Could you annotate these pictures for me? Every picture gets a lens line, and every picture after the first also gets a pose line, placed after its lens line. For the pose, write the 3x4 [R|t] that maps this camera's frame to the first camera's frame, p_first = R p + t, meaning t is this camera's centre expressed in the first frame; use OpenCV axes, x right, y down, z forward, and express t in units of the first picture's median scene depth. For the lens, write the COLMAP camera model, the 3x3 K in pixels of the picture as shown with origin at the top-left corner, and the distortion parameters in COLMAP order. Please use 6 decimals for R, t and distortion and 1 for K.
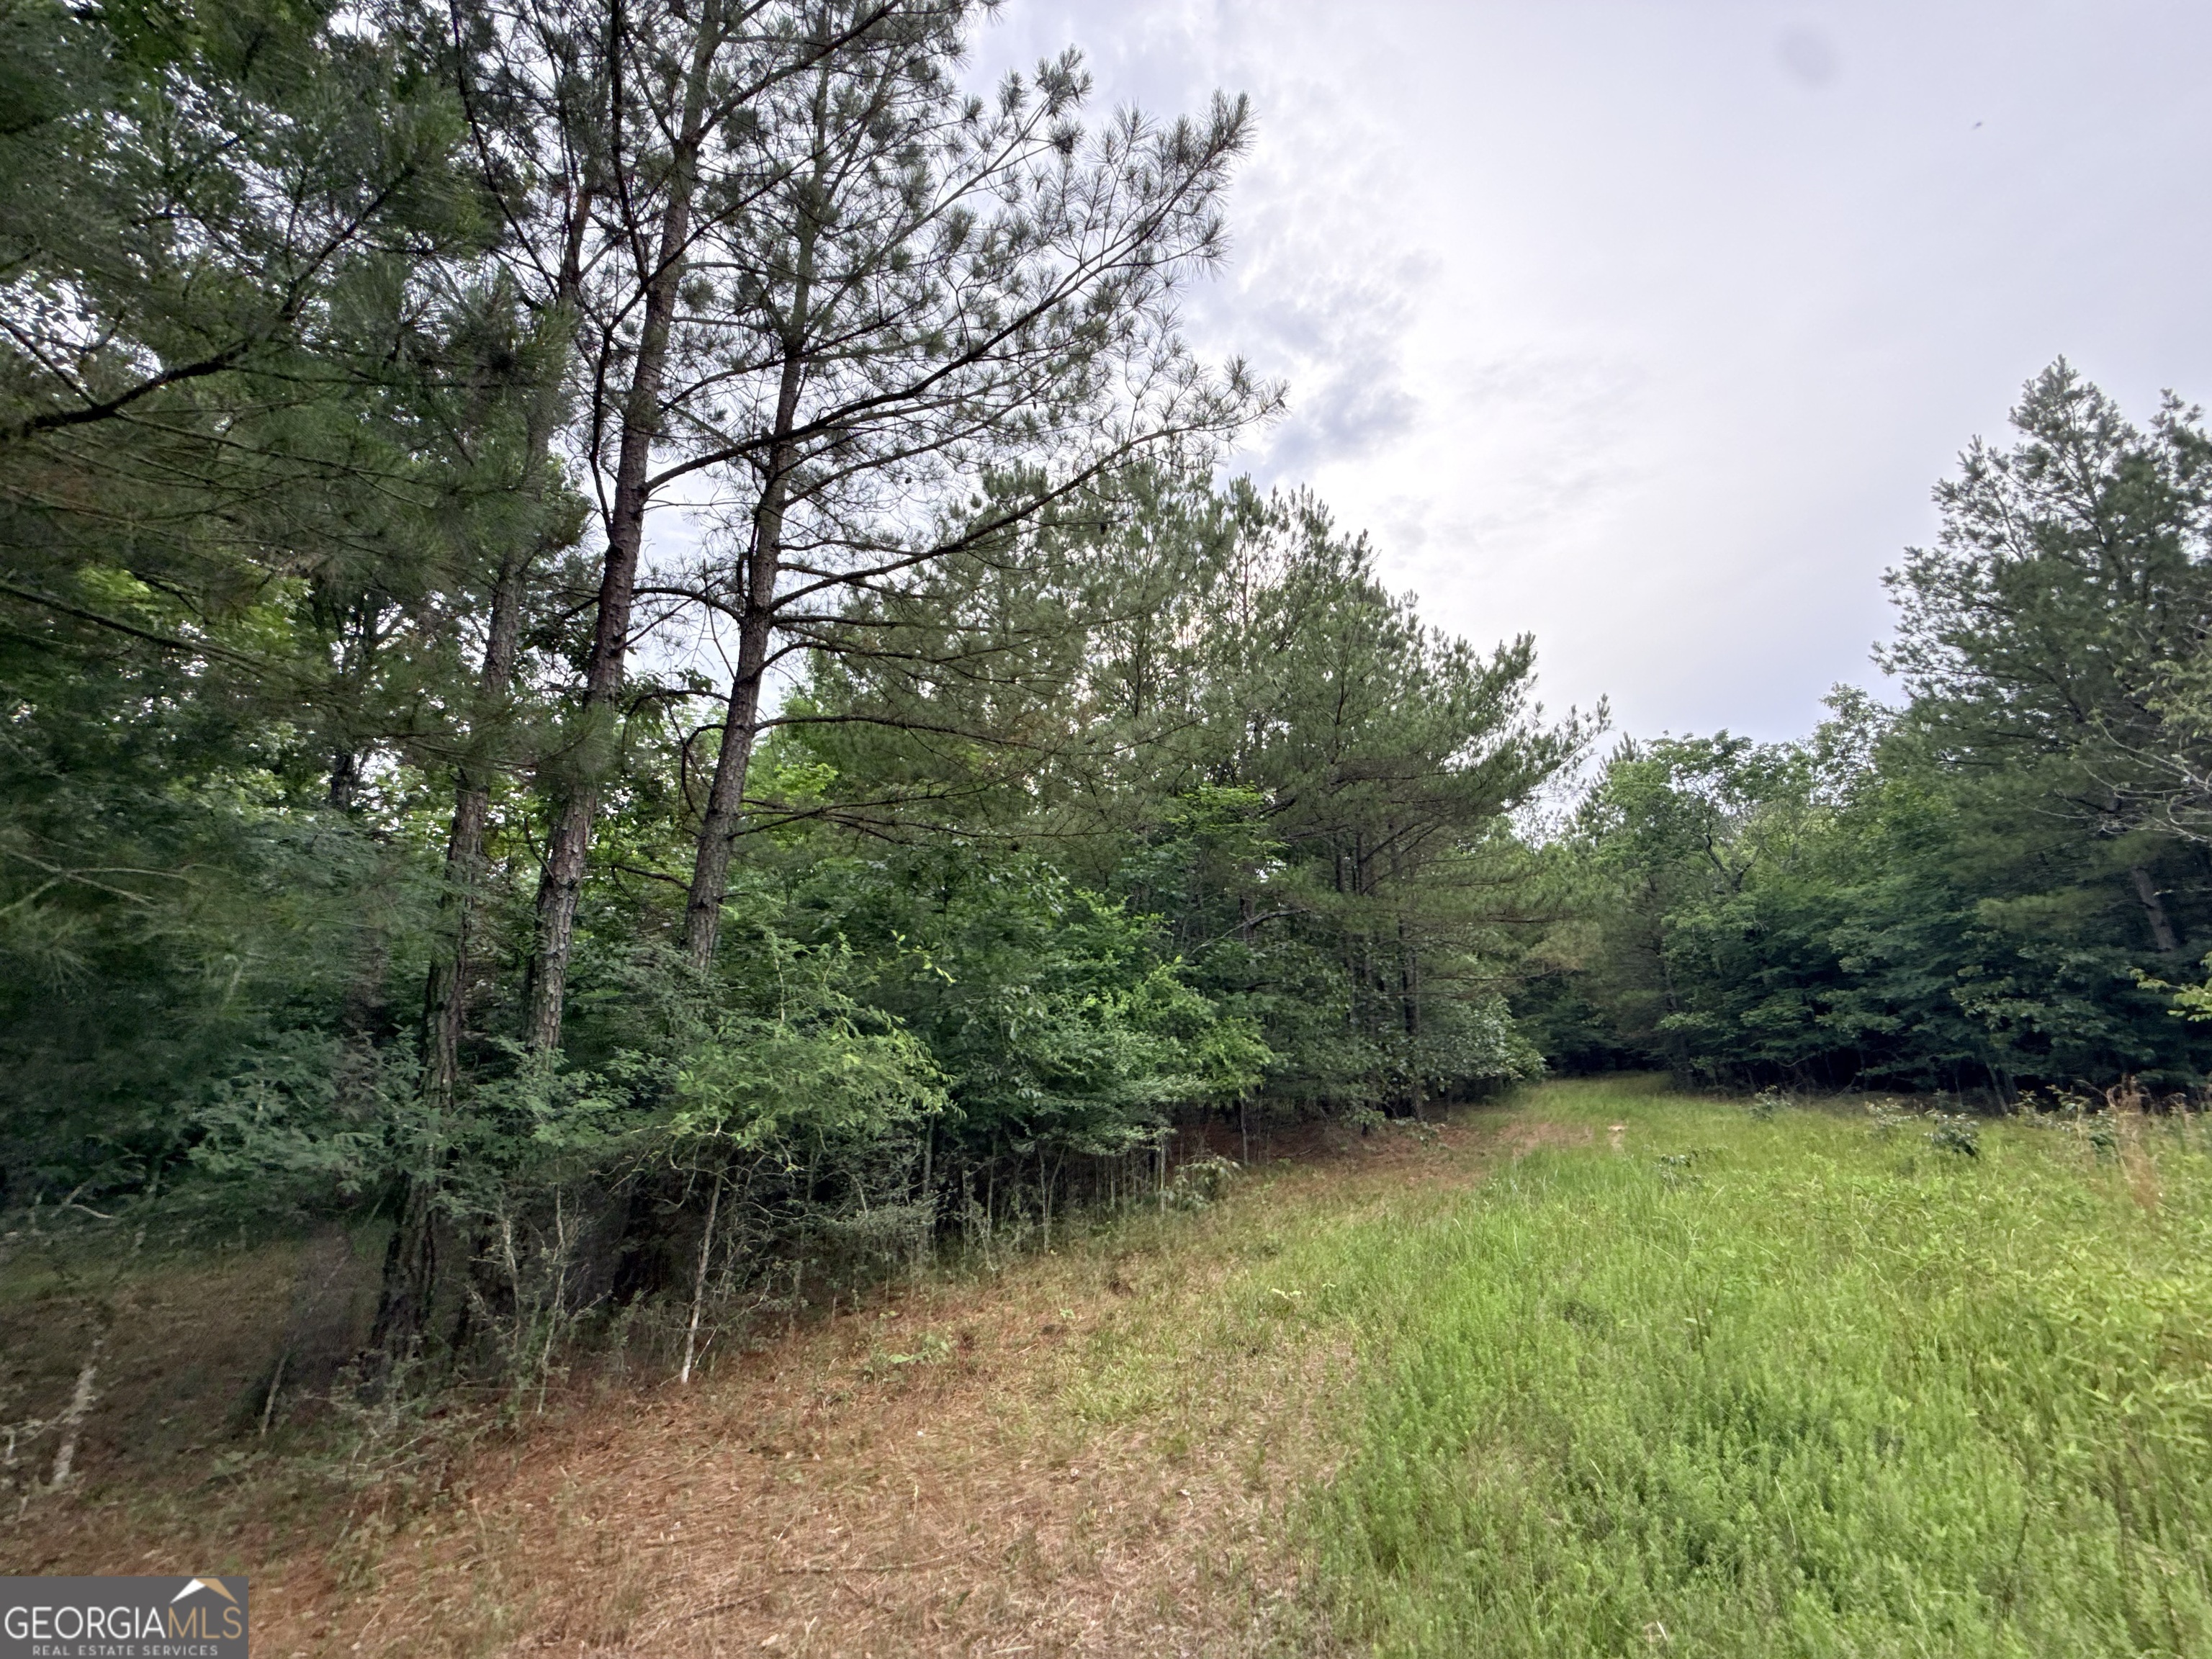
lens RADIAL K [[878.4, 0, 1101.6], [0, 878.4, 823.9], [0, 0, 1]] dist [-0.006702, 0.000009]
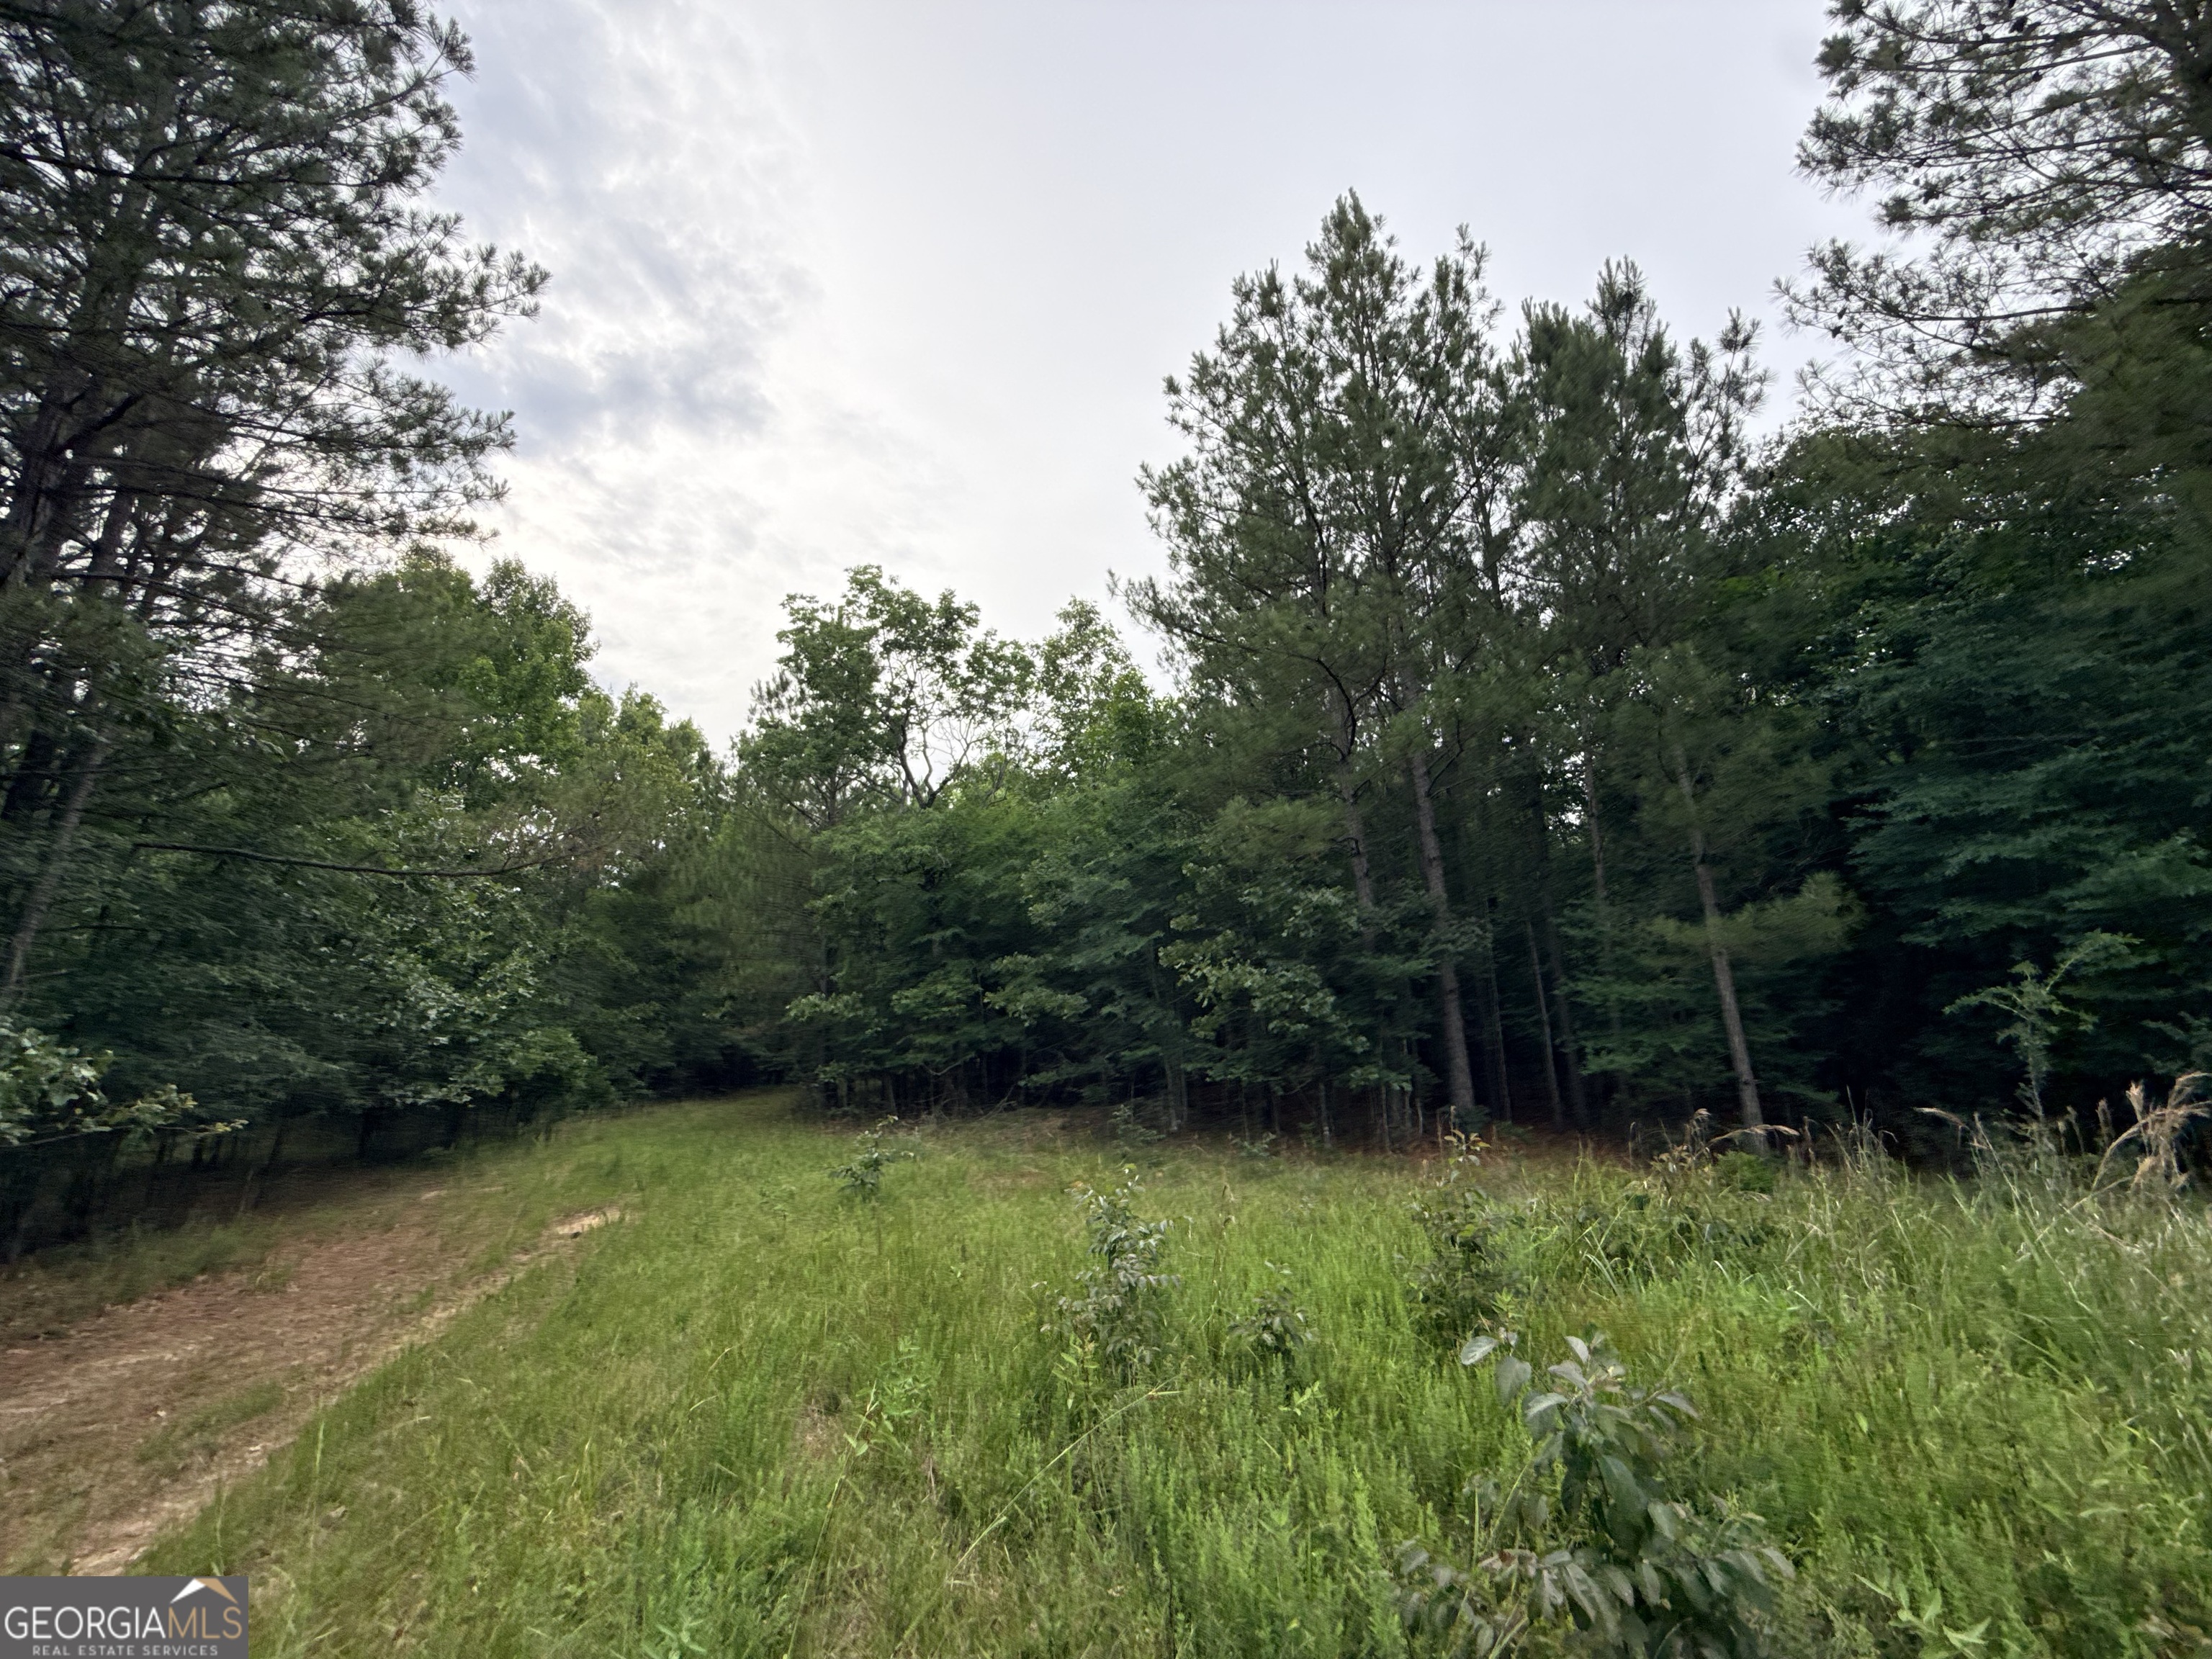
lens RADIAL K [[878.4, 0, 1101.6], [0, 878.4, 823.9], [0, 0, 1]] dist [-0.006702, 0.000009]
pose [[0.692611, 0.172933, 0.700275, 0.426113], [-0.163494, 0.983205, -0.081098, 0.142148], [-0.702538, -0.058322, 0.709252, 0.516543]]
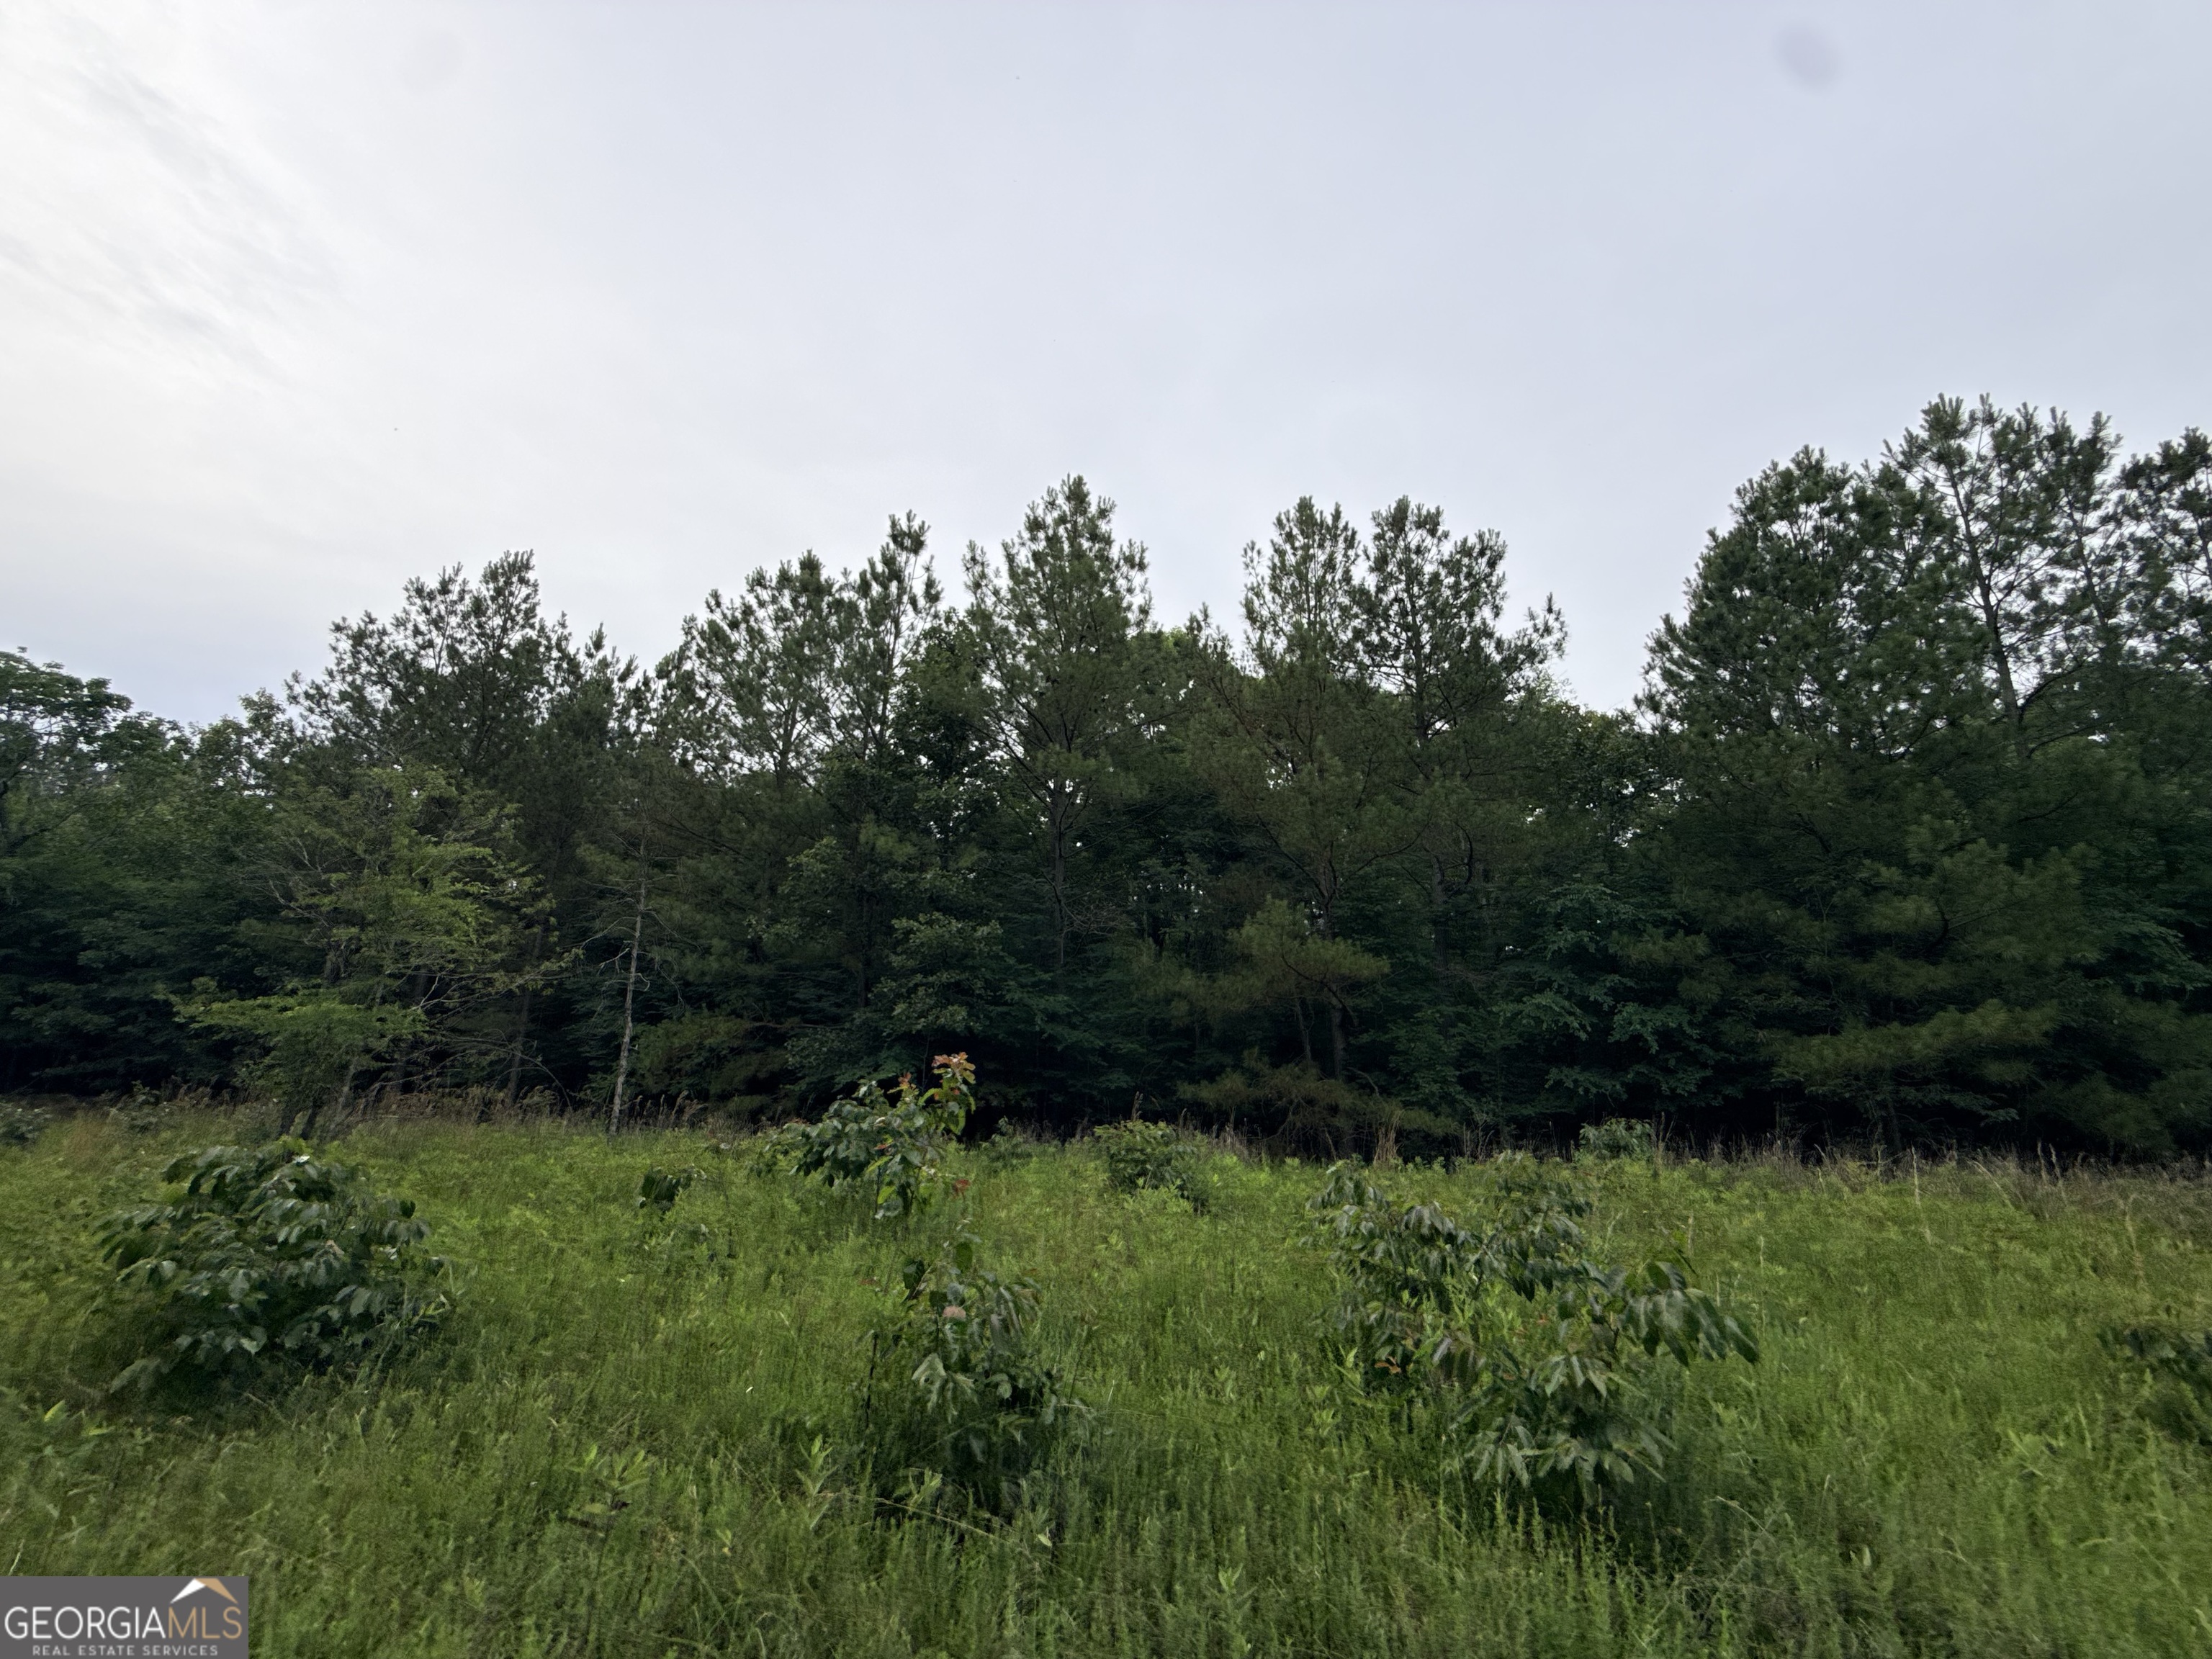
lens RADIAL K [[878.4, 0, 1101.6], [0, 878.4, 823.9], [0, 0, 1]] dist [-0.006702, 0.000009]
pose [[0.068708, 0.298000, 0.952090, -0.006459], [-0.285929, 0.920191, -0.267382, -0.033125], [-0.955784, -0.253859, 0.148431, -0.147063]]
